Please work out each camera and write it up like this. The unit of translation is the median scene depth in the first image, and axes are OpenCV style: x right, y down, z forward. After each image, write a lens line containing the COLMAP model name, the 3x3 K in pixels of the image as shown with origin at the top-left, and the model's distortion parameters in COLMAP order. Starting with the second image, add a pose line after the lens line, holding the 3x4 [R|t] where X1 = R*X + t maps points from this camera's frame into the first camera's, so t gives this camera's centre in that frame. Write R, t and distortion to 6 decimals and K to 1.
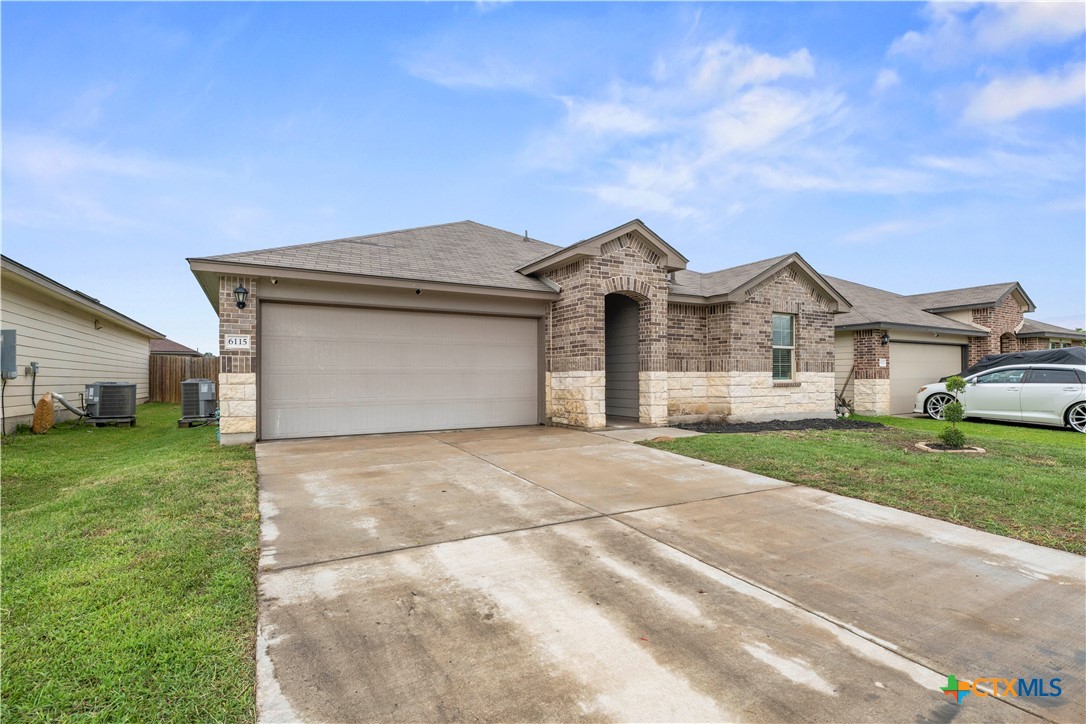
lens RADIAL K [[529.6, 0, 544.7], [0, 529.6, 371.3], [0, 0, 1]] dist [-0.003601, -0.000444]
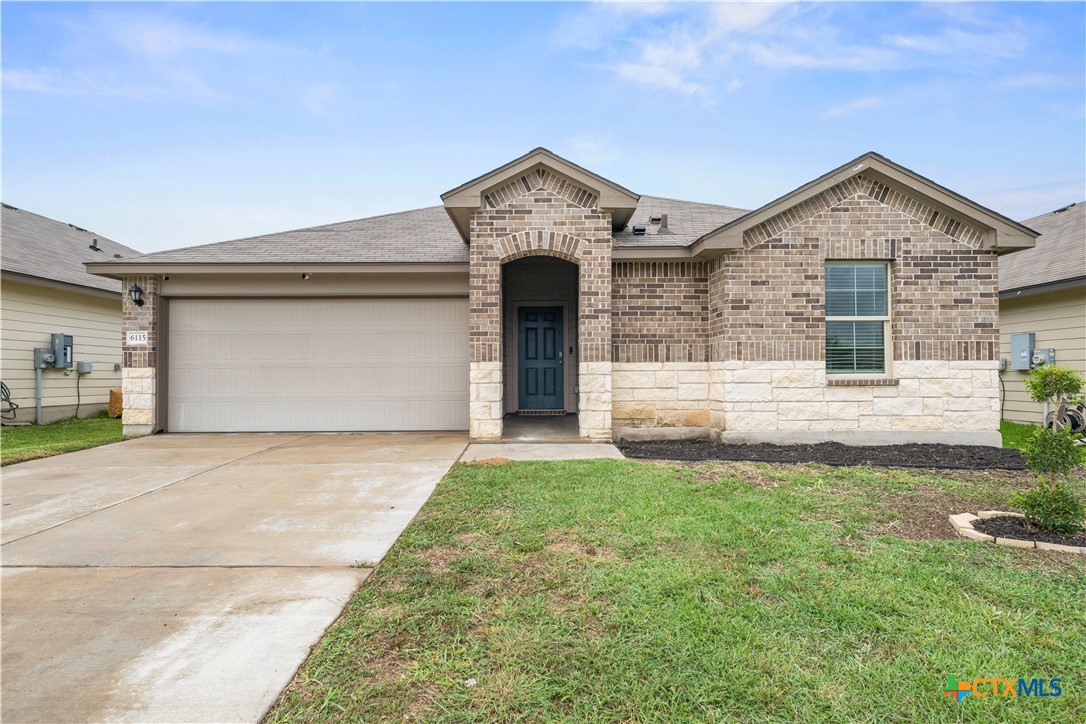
lens RADIAL K [[567.6, 0, 542.9], [0, 567.6, 359.4], [0, 0, 1]] dist [-0.003434, -0.000603]
pose [[0.868975, -0.012785, -0.494691, 0.519274], [0.008044, 0.999899, -0.011711, 0.004937], [0.494791, 0.006197, 0.868990, 0.322721]]
